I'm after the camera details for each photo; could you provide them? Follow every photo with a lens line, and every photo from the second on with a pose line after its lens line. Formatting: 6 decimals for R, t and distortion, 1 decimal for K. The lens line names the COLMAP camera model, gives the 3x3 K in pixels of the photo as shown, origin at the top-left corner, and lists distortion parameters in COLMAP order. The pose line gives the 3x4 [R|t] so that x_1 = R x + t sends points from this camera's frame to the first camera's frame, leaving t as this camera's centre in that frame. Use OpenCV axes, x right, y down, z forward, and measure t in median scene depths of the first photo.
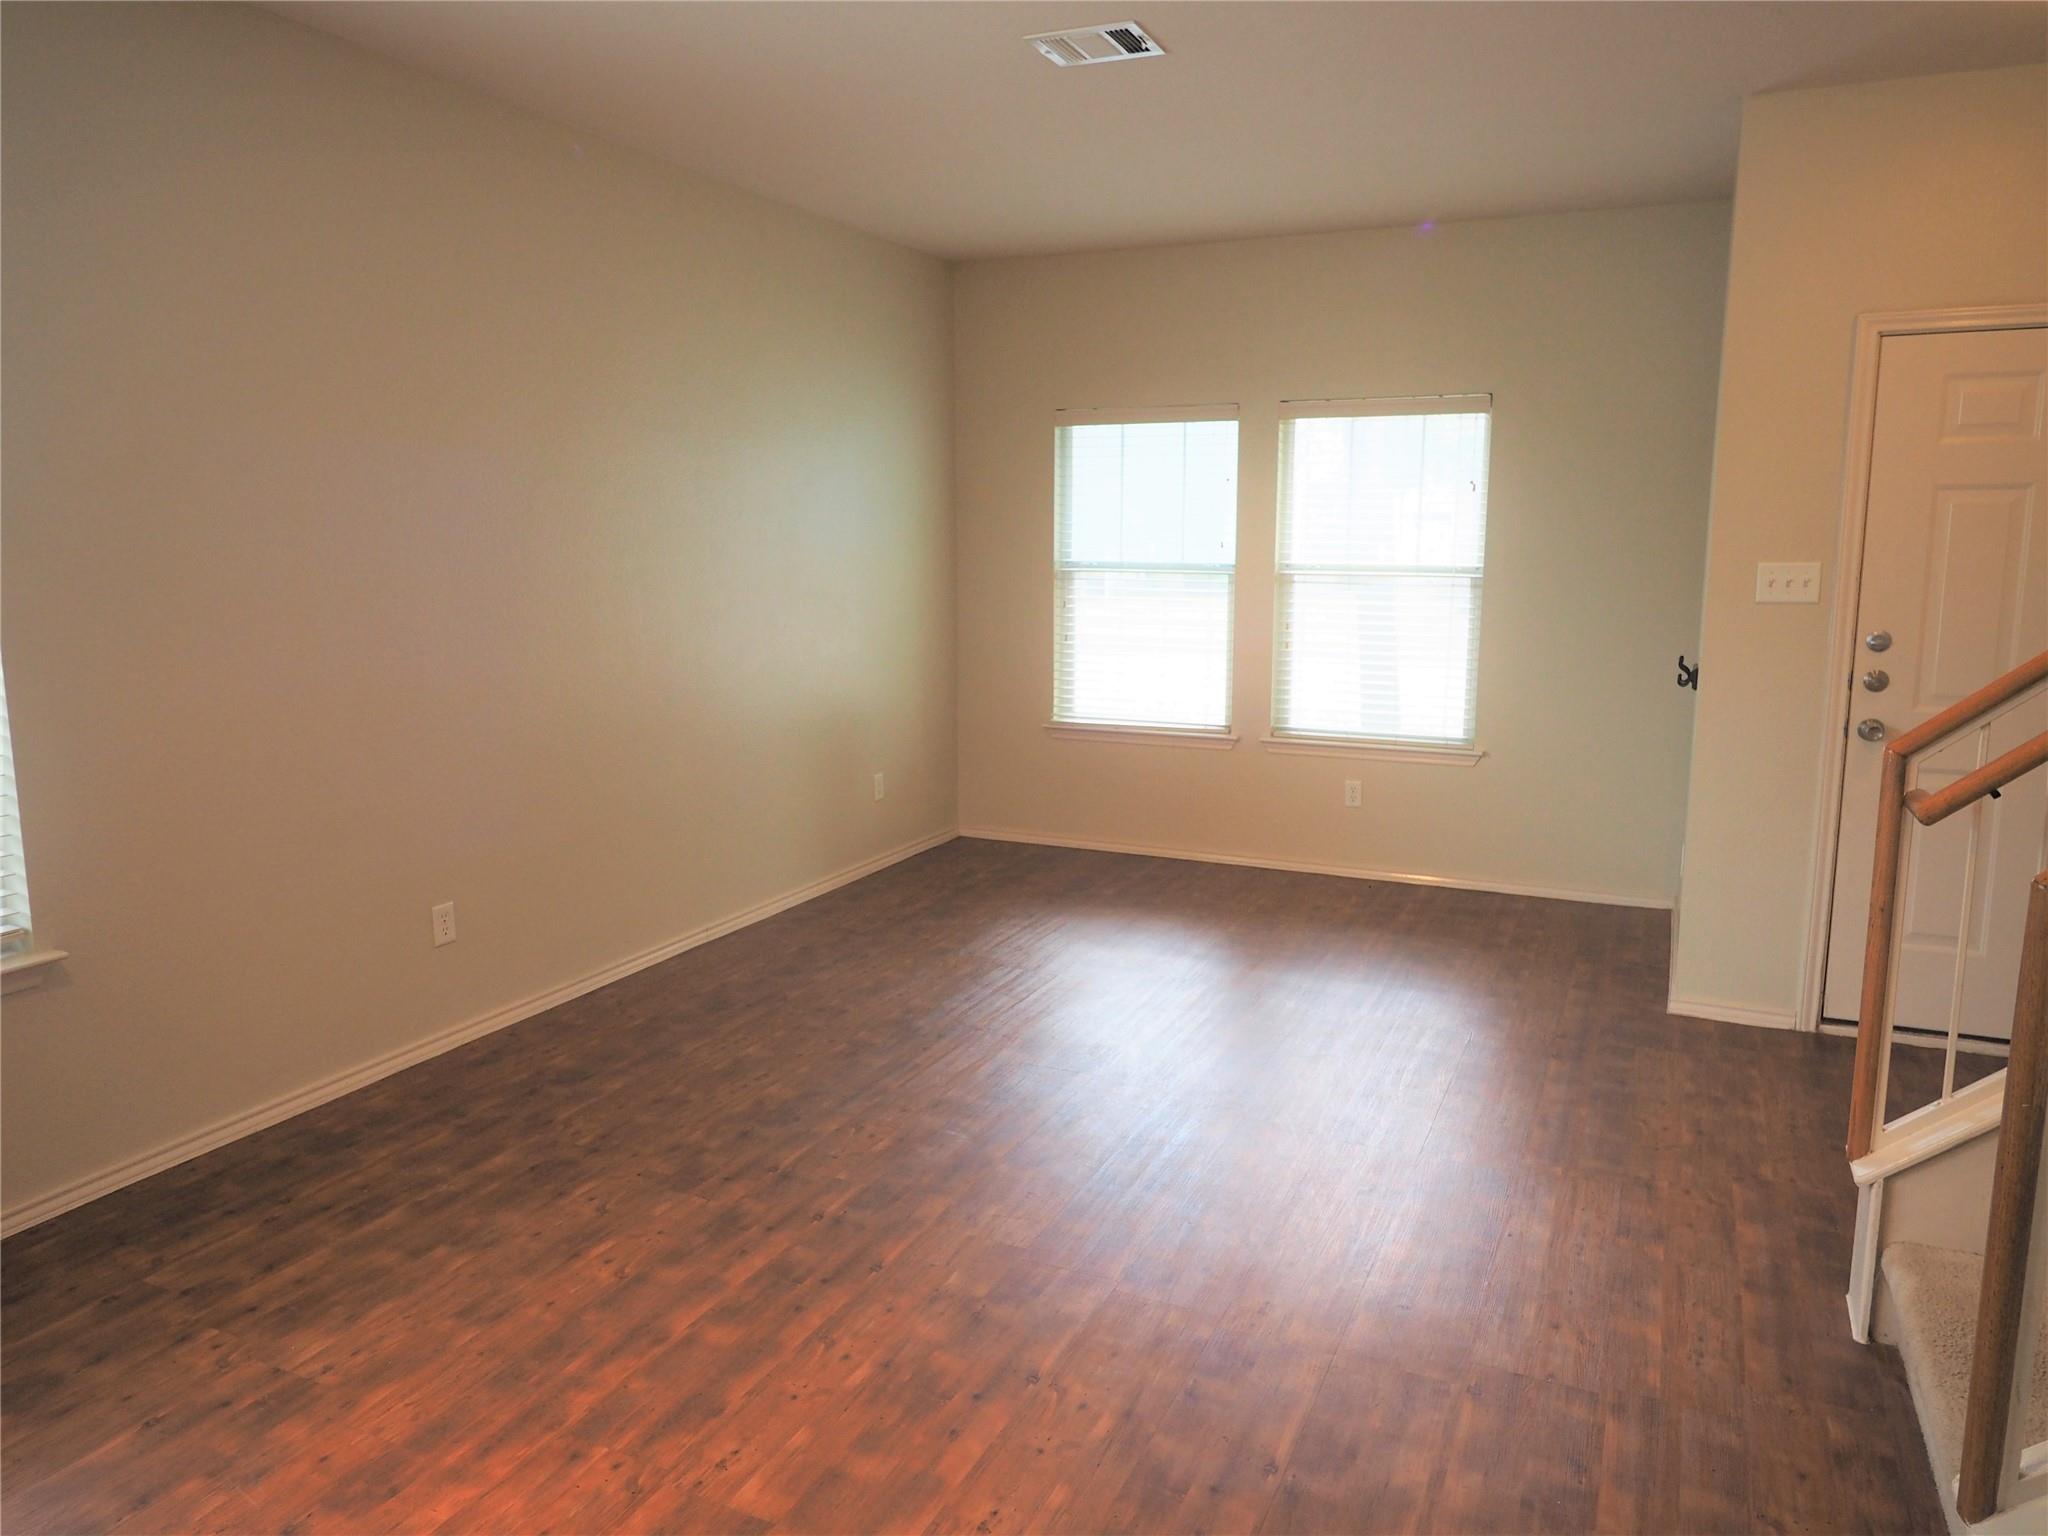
lens RADIAL K [[1414.3, 0, 1025.3], [0, 1414.3, 765.4], [0, 0, 1]] dist [-0.000433, -0.013299]
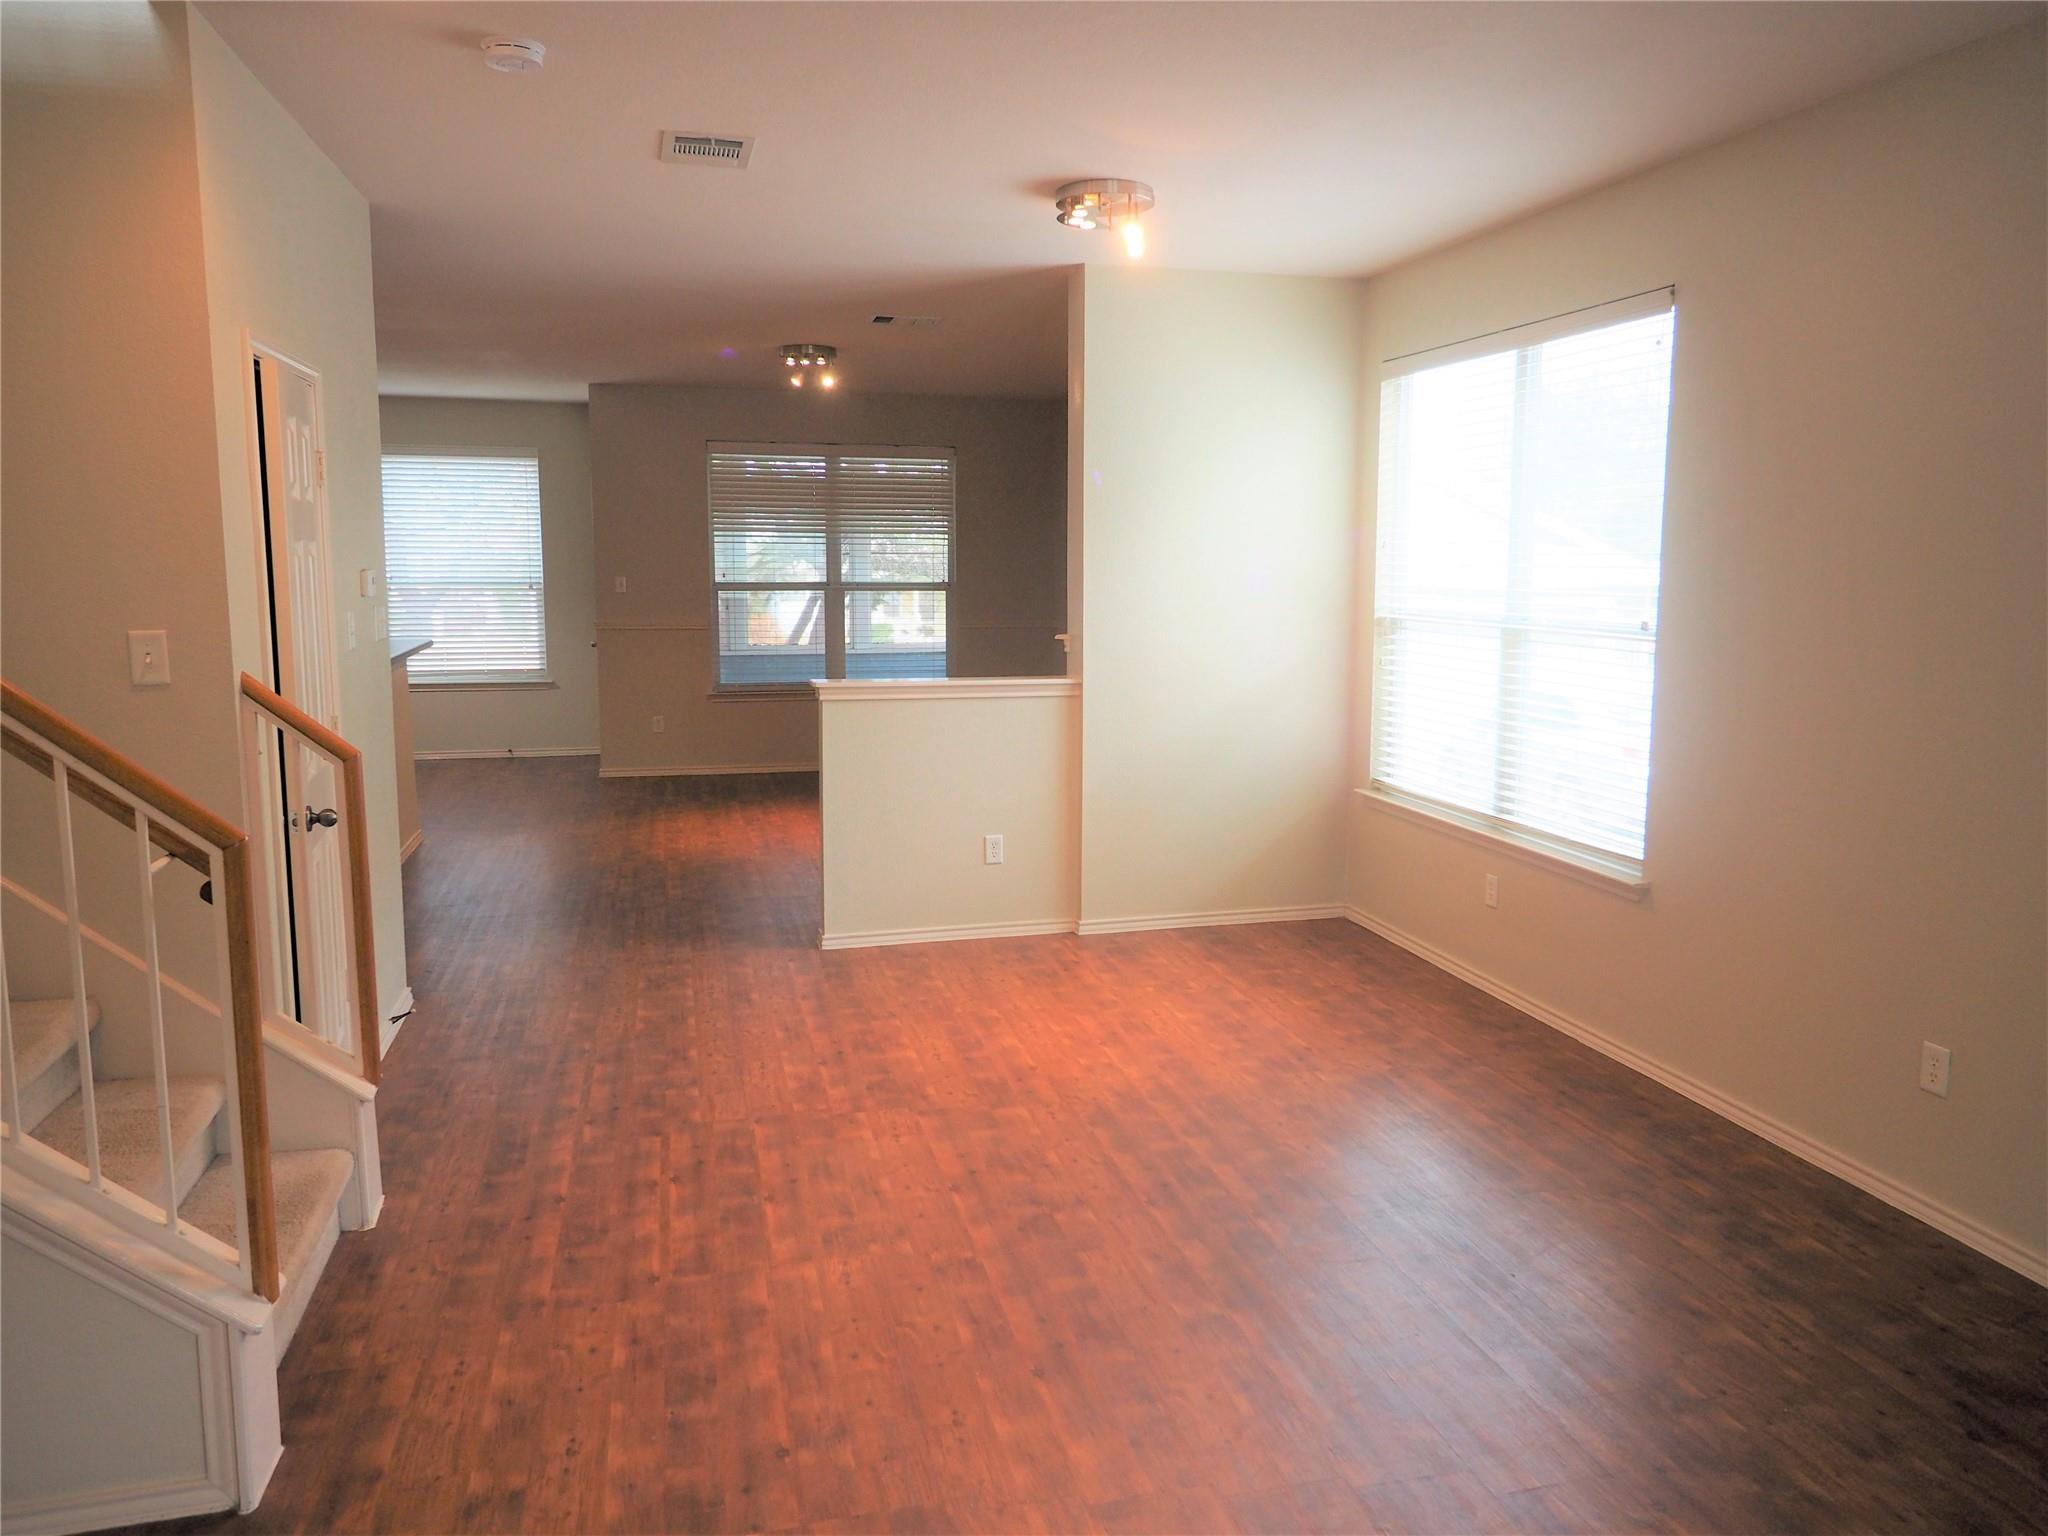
lens RADIAL K [[1414.3, 0, 1028.9], [0, 1414.3, 756.9], [0, 0, 1]] dist [-0.000433, -0.013299]
pose [[-0.774634, 0.082332, -0.627027, 0.785859], [-0.110553, 0.958593, 0.262445, -0.346485], [0.622672, 0.272619, -0.733457, 1.949410]]
